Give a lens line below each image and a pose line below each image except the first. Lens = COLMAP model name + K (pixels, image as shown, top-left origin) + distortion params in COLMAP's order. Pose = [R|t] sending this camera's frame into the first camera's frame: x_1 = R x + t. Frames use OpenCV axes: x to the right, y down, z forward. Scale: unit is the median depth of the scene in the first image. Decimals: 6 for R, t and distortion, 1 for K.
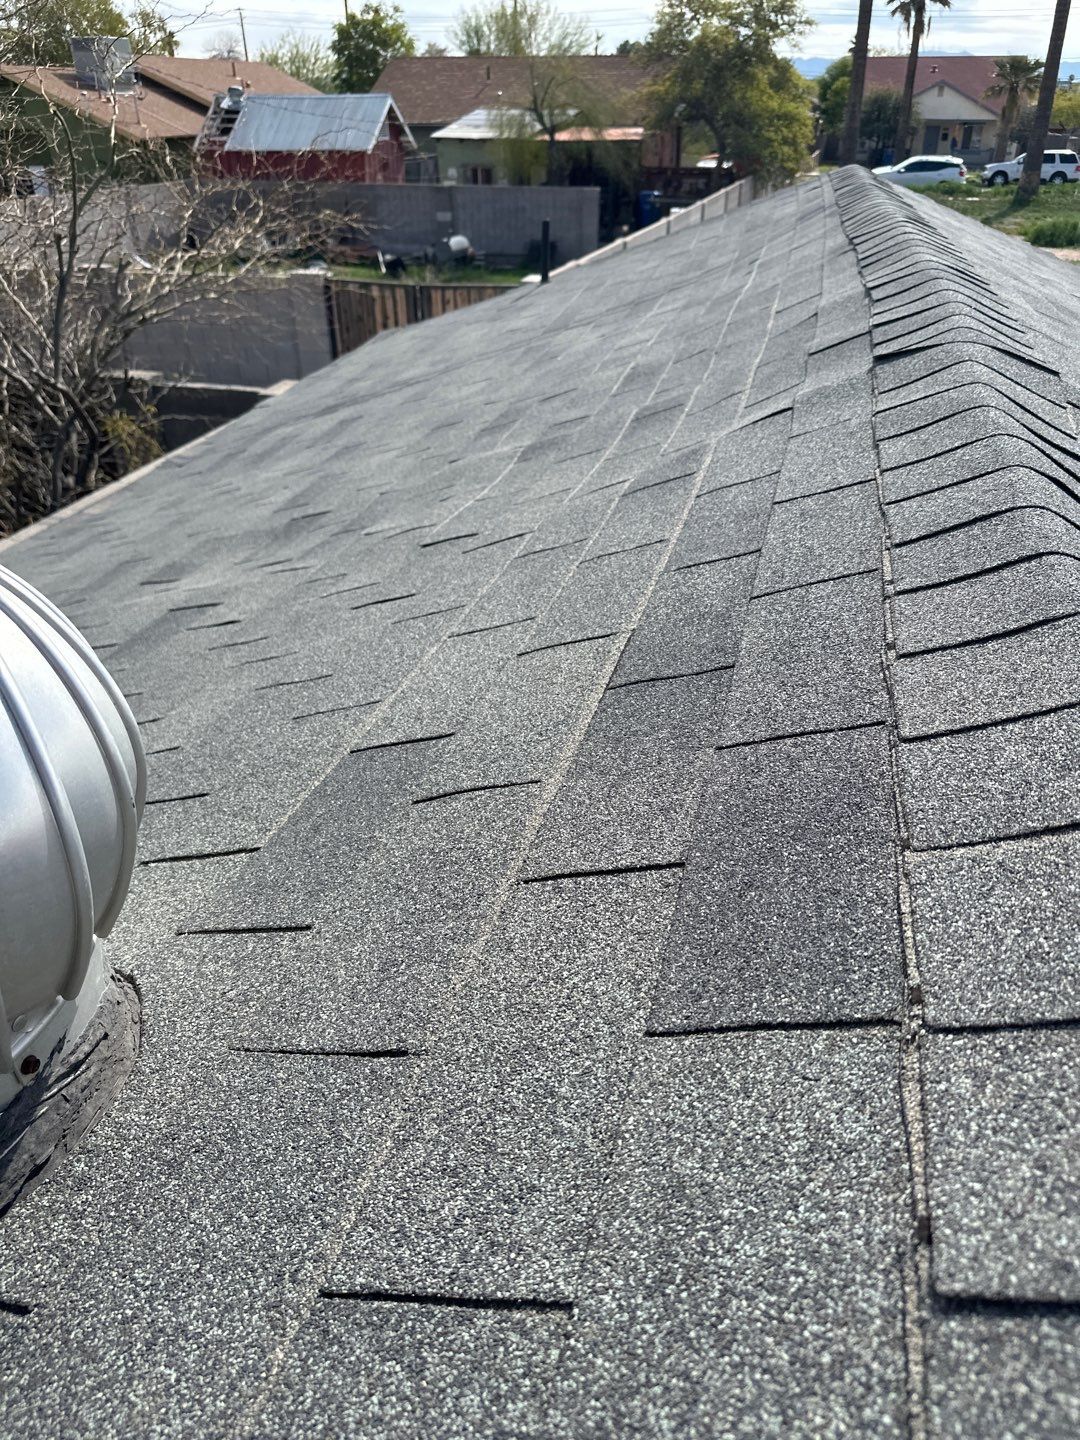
lens RADIAL K [[1017.9, 0, 540.0], [0, 1017.9, 720.0], [0, 0, 1]] dist [0.020158, -0.031783]
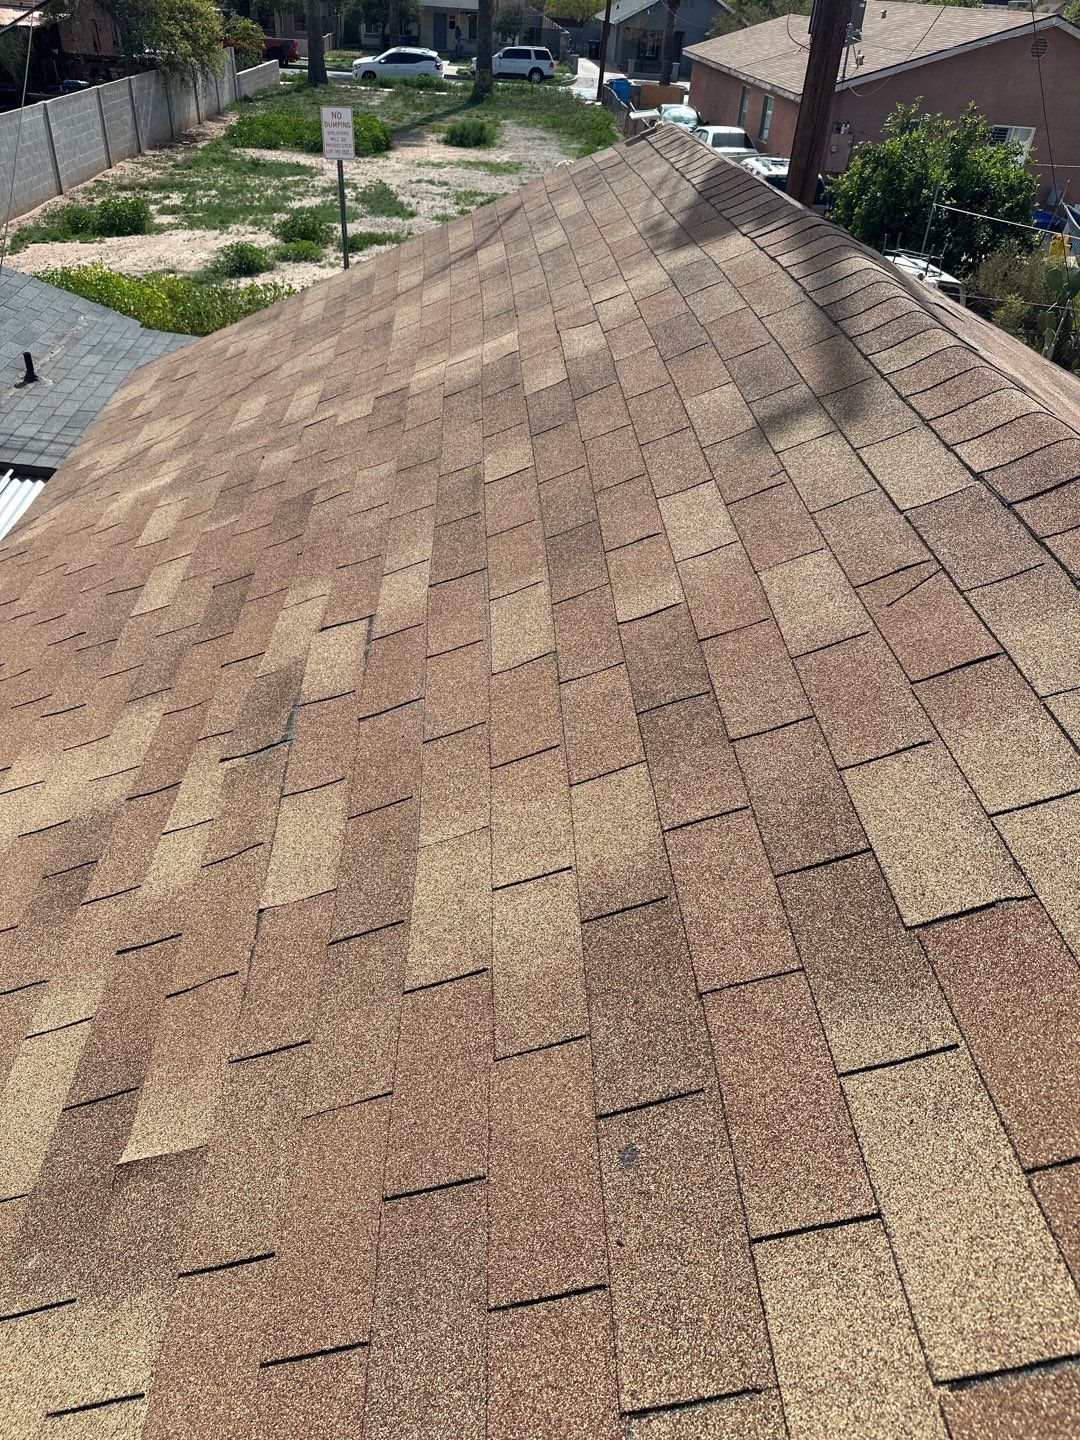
lens RADIAL K [[1032.6, 0, 540.0], [0, 1032.6, 720.0], [0, 0, 1]] dist [-0.002653, -0.011390]
pose [[0.941991, -0.145520, 0.302451, 0.202340], [0.117736, 0.987127, 0.108250, 0.051317], [-0.314310, -0.066361, 0.946998, -0.165628]]
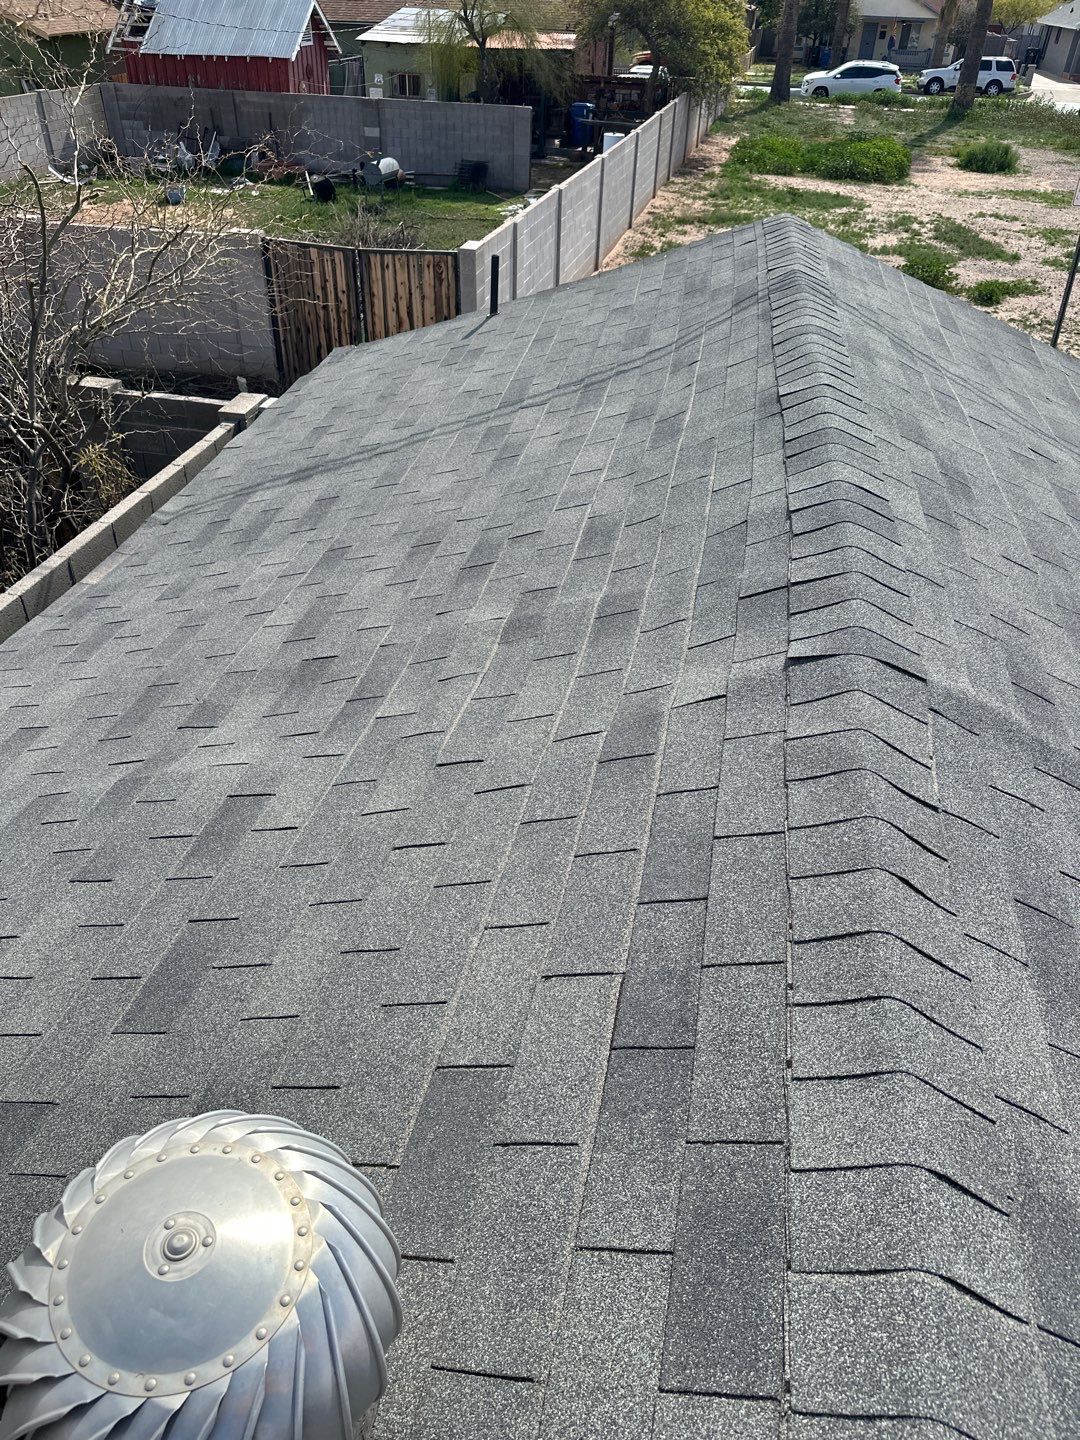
lens RADIAL K [[995.5, 0, 513.4], [0, 995.5, 731.6], [0, 0, 1]] dist [0.043096, -0.046501]
pose [[0.999009, -0.006102, 0.044091, -0.005785], [0.001563, 0.994755, 0.102270, -0.026052], [-0.044484, -0.102100, 0.993779, -0.018466]]
